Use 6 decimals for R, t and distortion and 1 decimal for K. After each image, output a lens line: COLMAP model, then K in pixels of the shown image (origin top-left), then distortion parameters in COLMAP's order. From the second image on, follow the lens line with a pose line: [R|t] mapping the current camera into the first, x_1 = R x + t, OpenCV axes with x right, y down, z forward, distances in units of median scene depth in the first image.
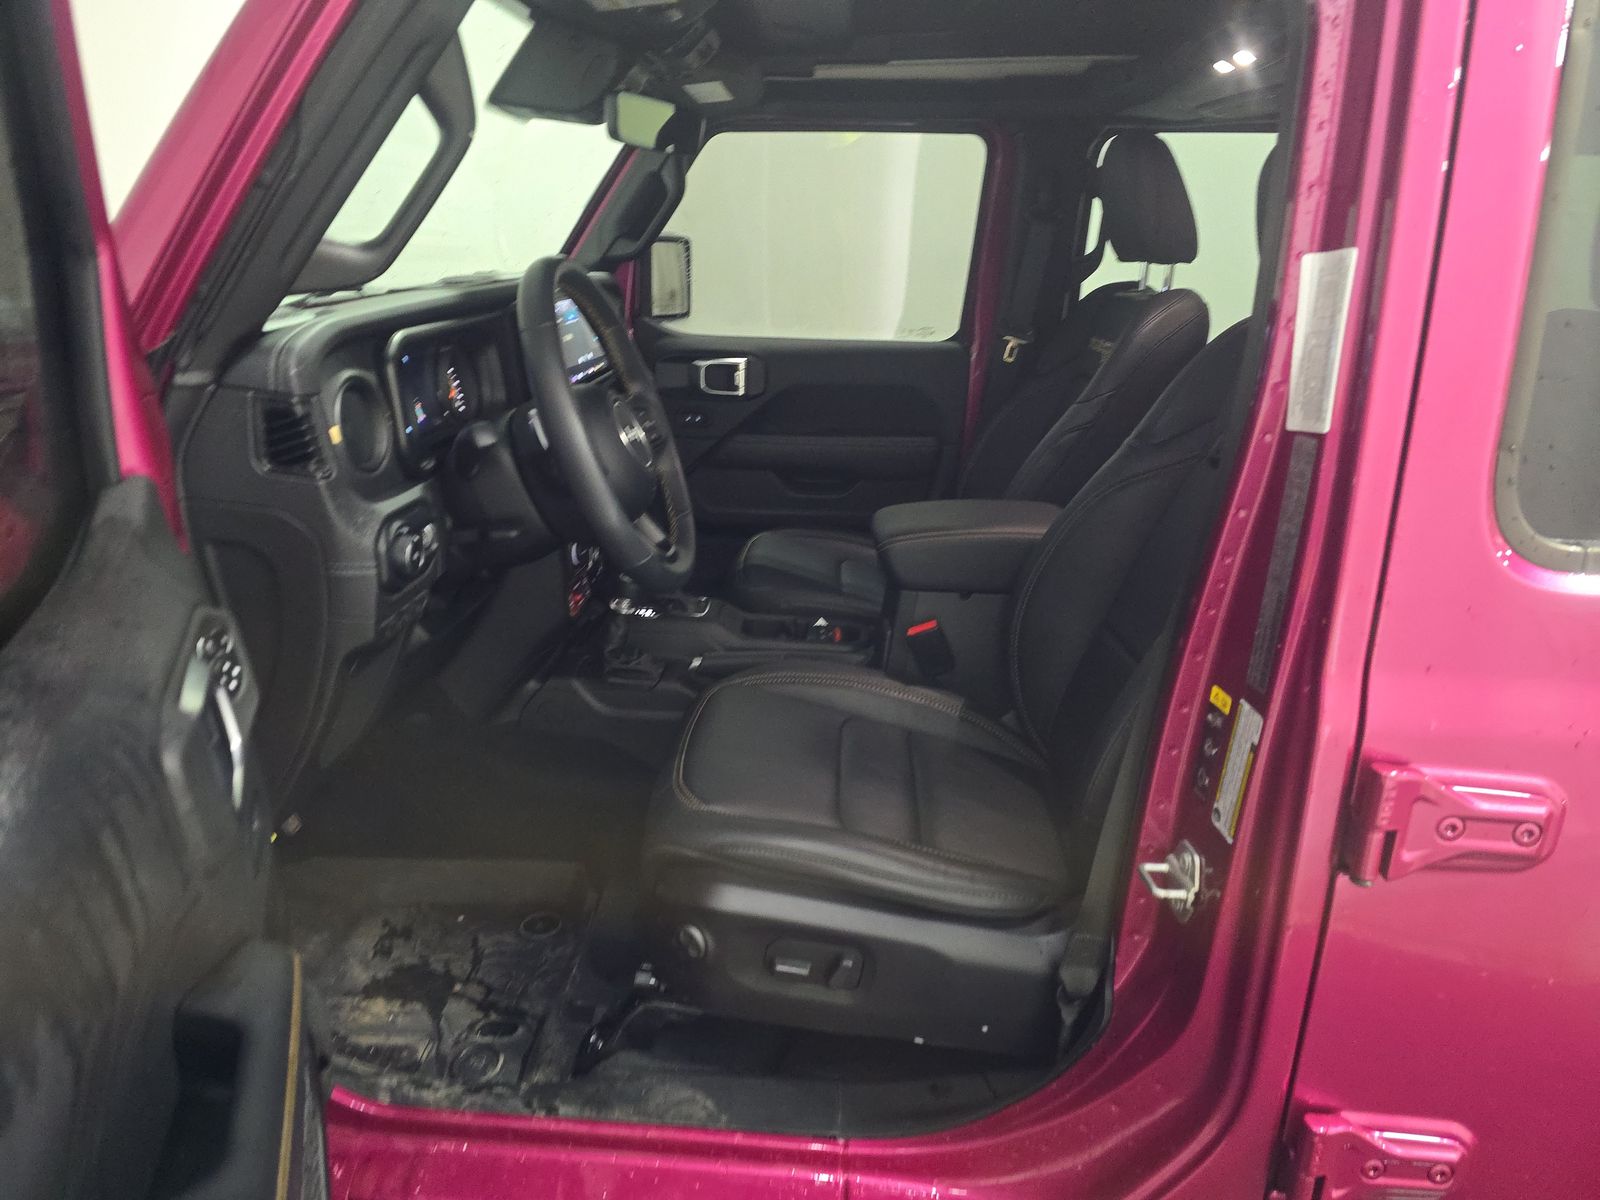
lens RADIAL K [[1128.1, 0, 790.8], [0, 1128.1, 595.0], [0, 0, 1]] dist [-0.005589, -0.004766]
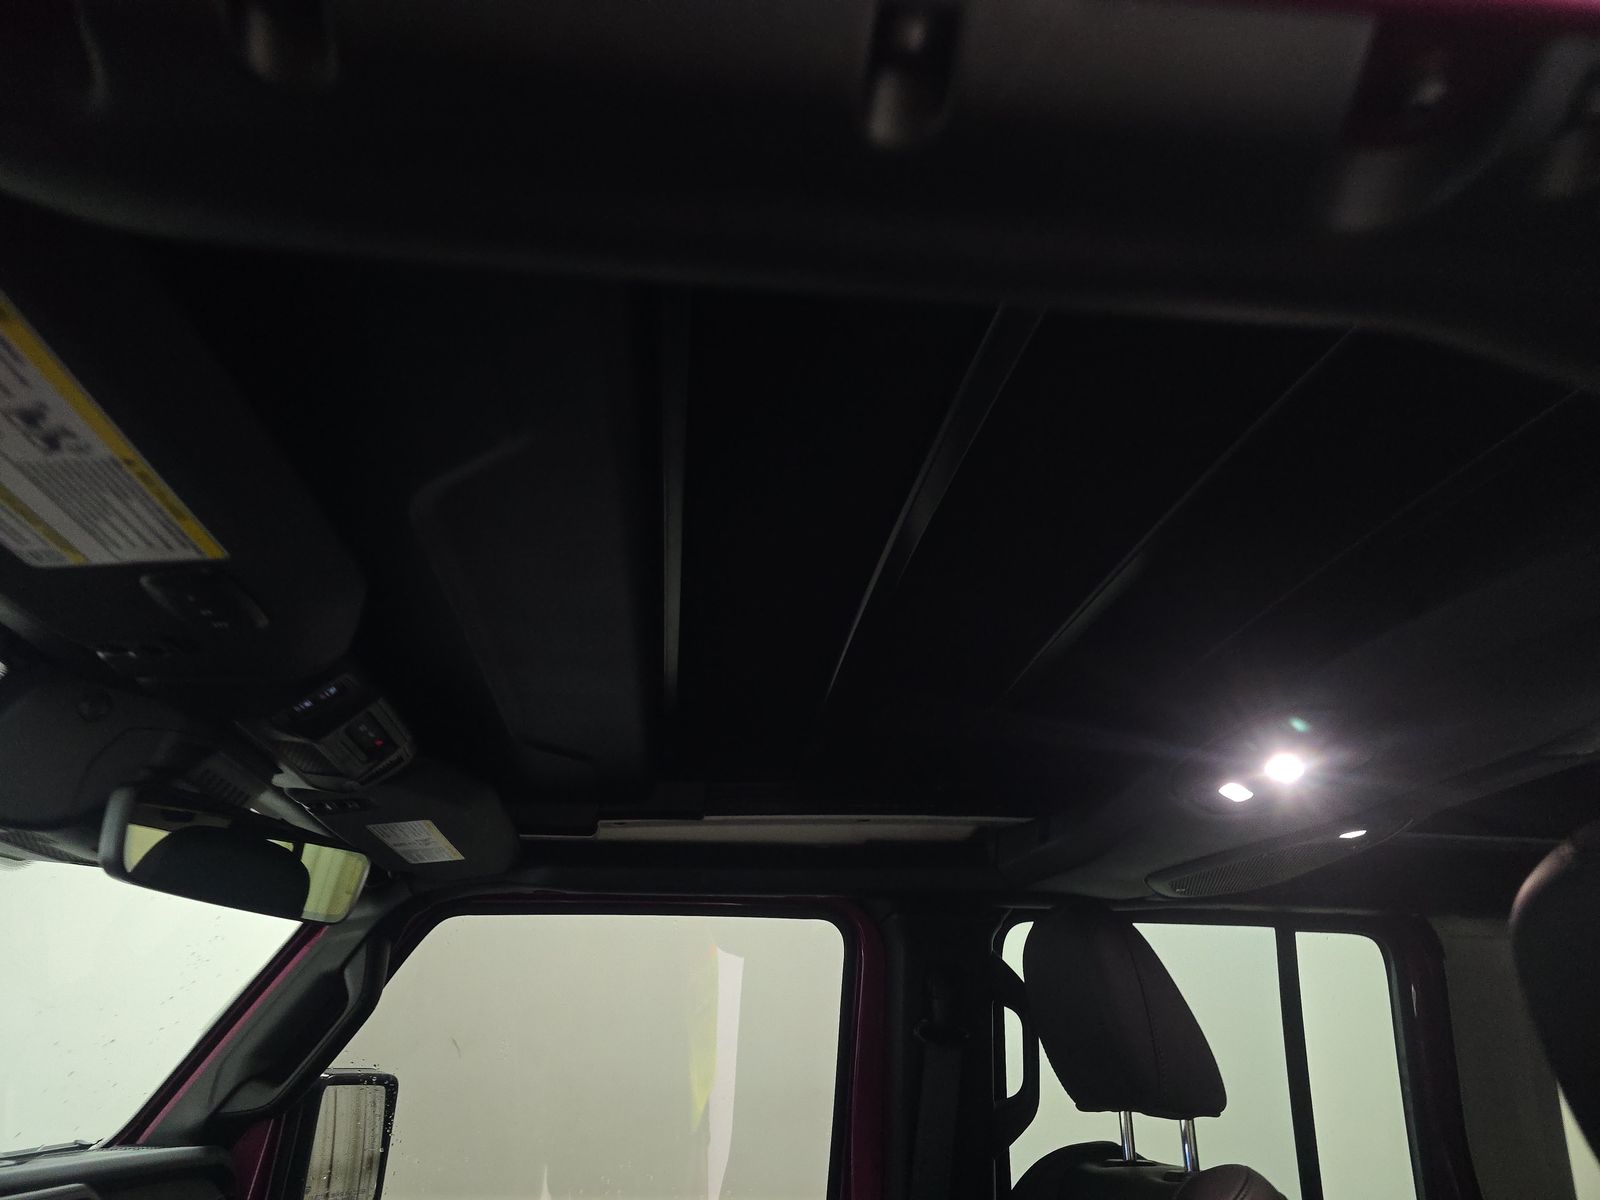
lens RADIAL K [[1128.1, 0, 790.8], [0, 1128.1, 595.0], [0, 0, 1]] dist [-0.005589, -0.004766]
pose [[0.988590, 0.046677, 0.143215, 0.031820], [0.056177, 0.767930, -0.638065, -0.122764], [-0.139762, 0.638831, 0.756546, 0.358578]]
